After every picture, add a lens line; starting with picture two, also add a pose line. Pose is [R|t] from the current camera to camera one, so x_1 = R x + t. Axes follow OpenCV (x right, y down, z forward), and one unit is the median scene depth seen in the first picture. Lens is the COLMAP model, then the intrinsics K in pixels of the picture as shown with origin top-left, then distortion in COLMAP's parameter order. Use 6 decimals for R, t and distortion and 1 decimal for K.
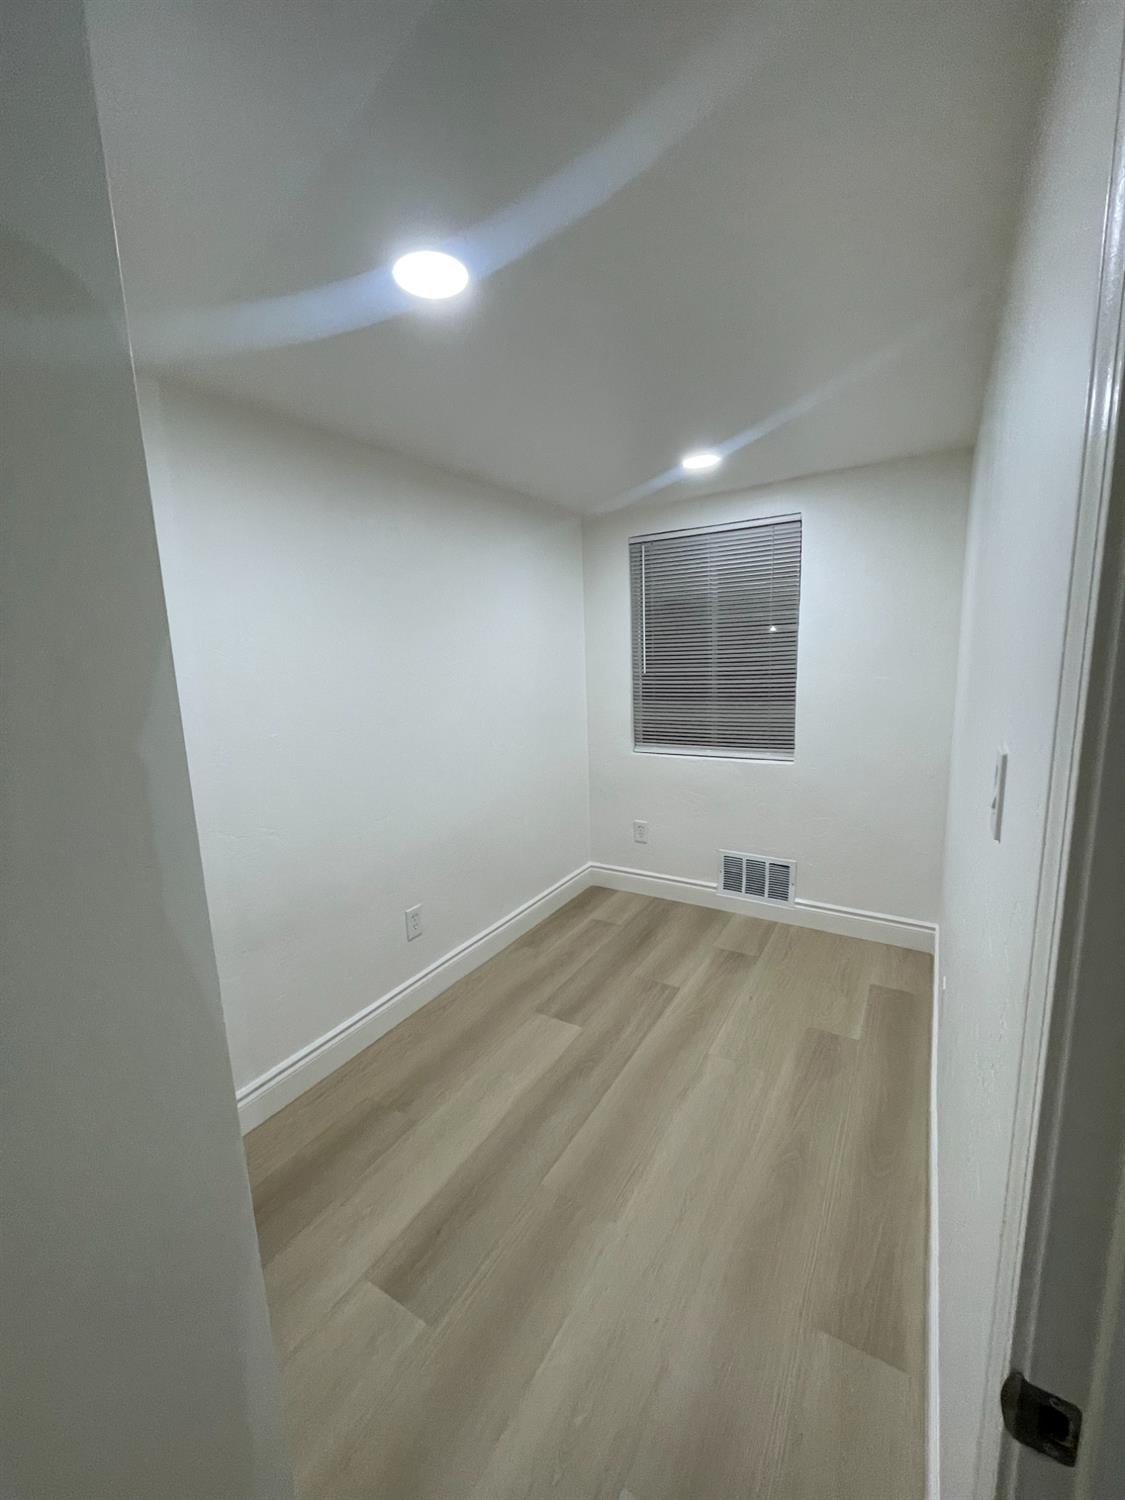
lens RADIAL K [[605.2, 0, 563.9], [0, 605.2, 747.9], [0, 0, 1]] dist [-0.001132, -0.000135]
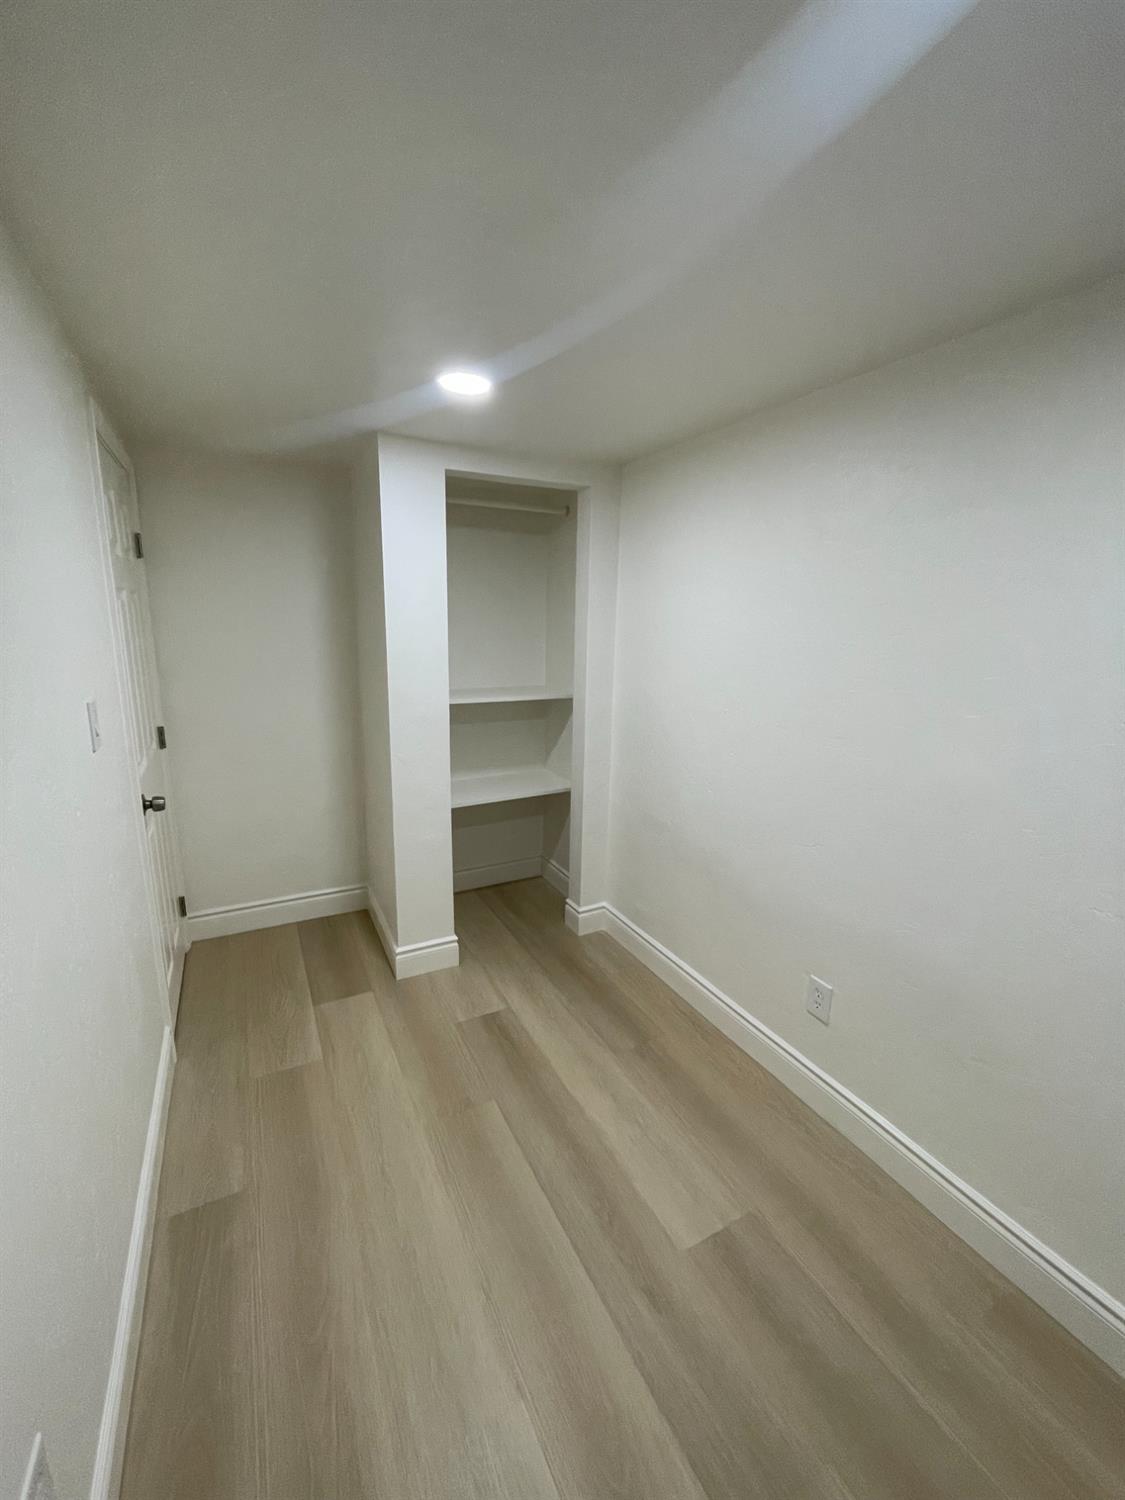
lens RADIAL K [[605.2, 0, 563.9], [0, 605.2, 747.9], [0, 0, 1]] dist [-0.001132, -0.000135]
pose [[-0.515416, 0.190332, -0.835536, 0.644066], [-0.147890, 0.940636, 0.305502, -0.253447], [0.844082, 0.281029, -0.456671, 1.275133]]
